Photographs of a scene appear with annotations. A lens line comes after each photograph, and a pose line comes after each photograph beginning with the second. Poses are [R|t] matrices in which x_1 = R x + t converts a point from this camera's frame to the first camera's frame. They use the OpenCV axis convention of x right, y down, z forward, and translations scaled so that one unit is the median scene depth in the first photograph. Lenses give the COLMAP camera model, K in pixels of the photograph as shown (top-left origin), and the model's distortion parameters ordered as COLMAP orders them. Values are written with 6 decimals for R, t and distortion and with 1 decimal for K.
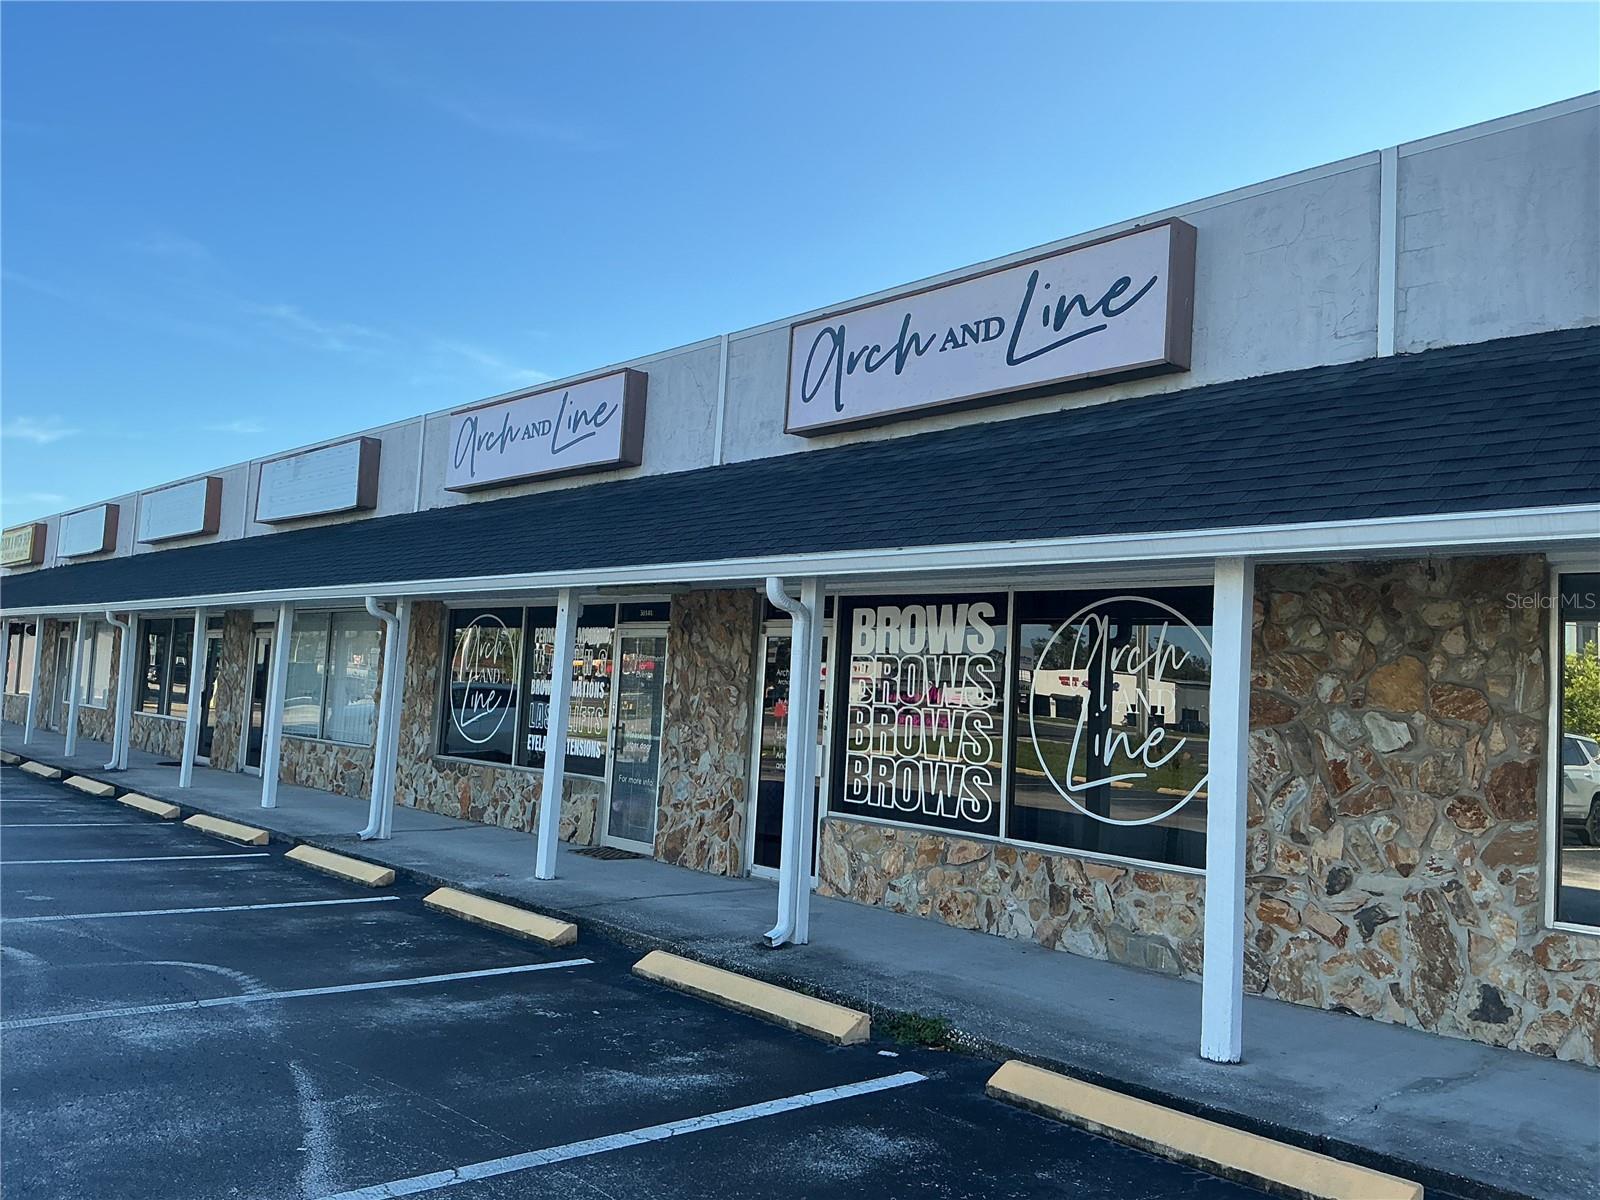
lens RADIAL K [[1279.4, 0, 802.6], [0, 1279.4, 607.5], [0, 0, 1]] dist [0.023100, -0.063052]
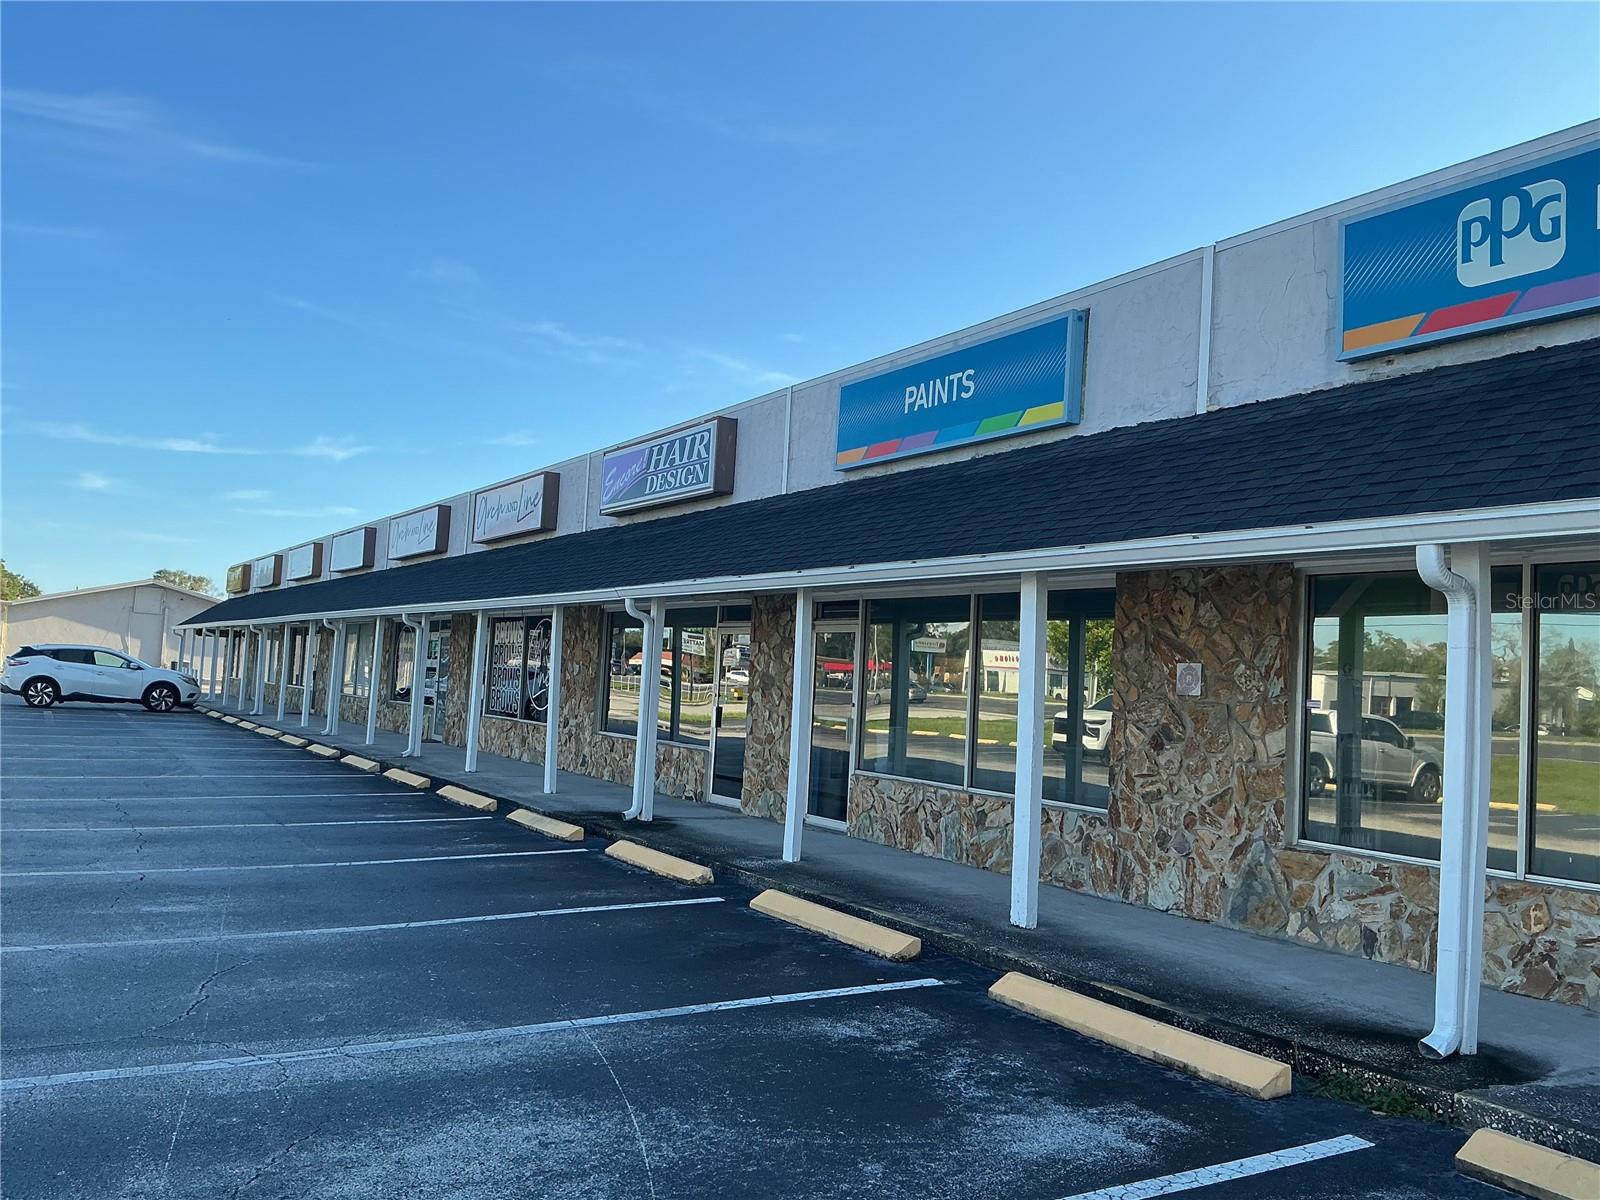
lens RADIAL K [[1279.4, 0, 858.8], [0, 1279.4, 665.2], [0, 0, 1]] dist [0.023100, -0.063052]
pose [[0.987408, -0.006844, -0.158047, 0.312969], [0.014554, 0.998757, 0.047680, -0.007249], [0.157525, -0.049380, 0.986280, -0.341404]]
